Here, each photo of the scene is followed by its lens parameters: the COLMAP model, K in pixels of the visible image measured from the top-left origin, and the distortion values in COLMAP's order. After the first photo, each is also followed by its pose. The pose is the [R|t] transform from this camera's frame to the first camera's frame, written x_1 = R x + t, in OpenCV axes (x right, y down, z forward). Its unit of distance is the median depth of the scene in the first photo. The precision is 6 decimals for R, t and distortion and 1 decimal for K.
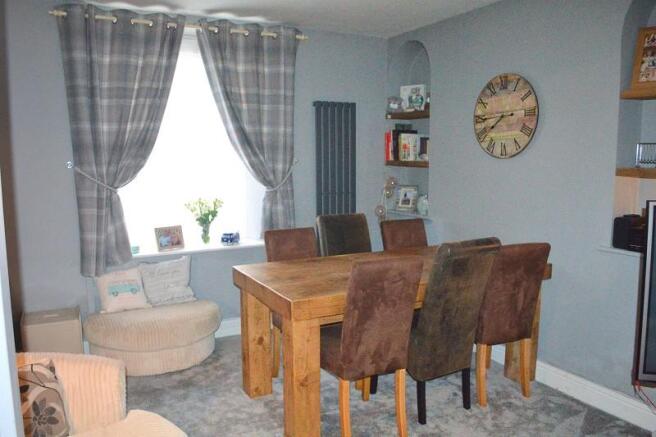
lens RADIAL K [[521.7, 0, 325.7], [0, 521.7, 218.1], [0, 0, 1]] dist [-0.091453, 0.019251]
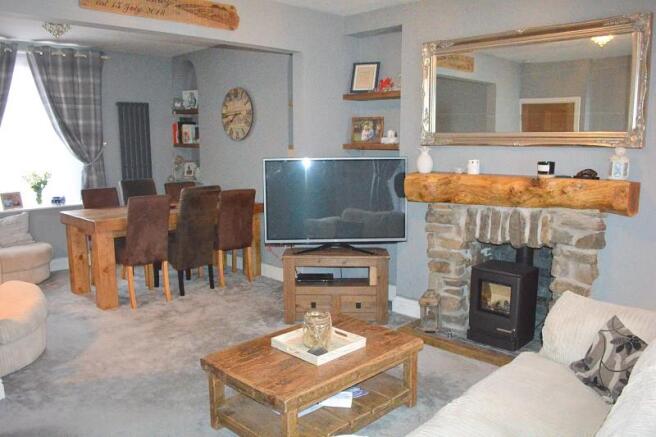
lens RADIAL K [[521.7, 0, 328.1], [0, 521.7, 221.0], [0, 0, 1]] dist [-0.091453, 0.019251]
pose [[0.954309, -0.045279, 0.295371, 0.118421], [0.035636, 0.998644, 0.037951, 0.078943], [-0.296689, -0.025691, 0.954628, -0.605271]]
